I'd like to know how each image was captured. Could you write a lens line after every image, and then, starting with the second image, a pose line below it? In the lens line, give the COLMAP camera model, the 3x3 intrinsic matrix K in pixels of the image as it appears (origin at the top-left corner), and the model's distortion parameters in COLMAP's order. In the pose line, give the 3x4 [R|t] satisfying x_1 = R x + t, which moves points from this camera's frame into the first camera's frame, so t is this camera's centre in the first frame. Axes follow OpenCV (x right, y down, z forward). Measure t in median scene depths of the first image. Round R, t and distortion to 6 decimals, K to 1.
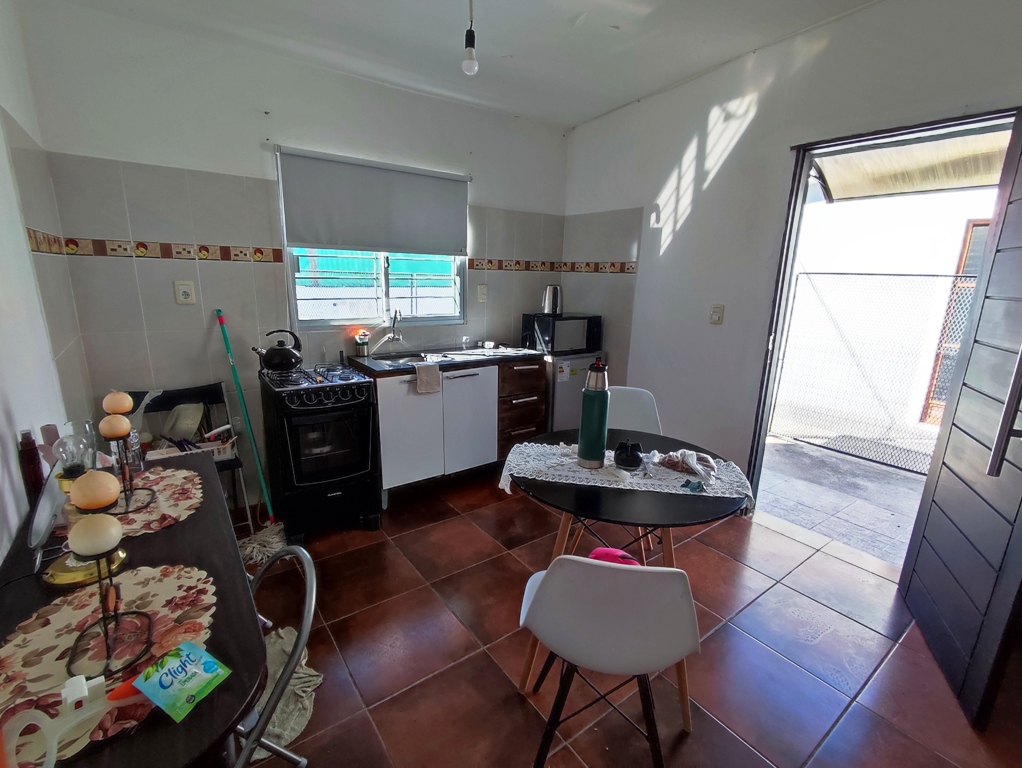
lens RADIAL K [[465.5, 0, 507.8], [0, 465.5, 382.7], [0, 0, 1]] dist [-0.002919, -0.001770]
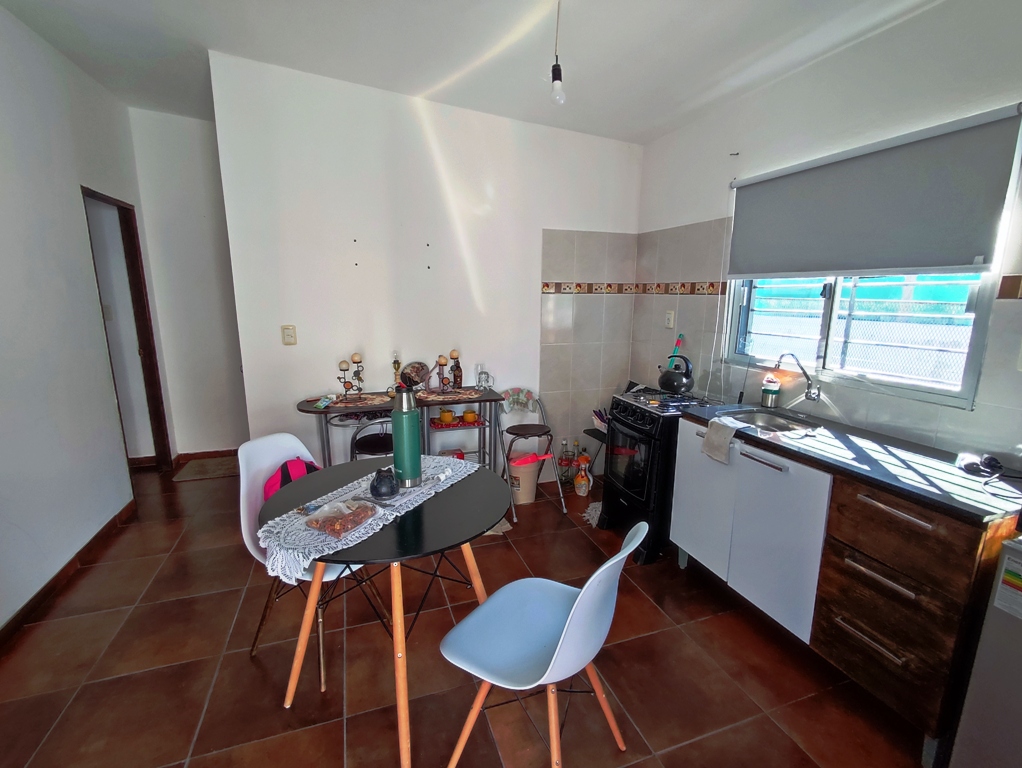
lens RADIAL K [[465.5, 0, 508.1], [0, 465.5, 388.5], [0, 0, 1]] dist [-0.002919, -0.001770]
pose [[-0.272627, 0.161586, -0.948454, 0.681043], [-0.241250, 0.942821, 0.229972, -0.195535], [0.931382, 0.291510, -0.218056, 0.888161]]
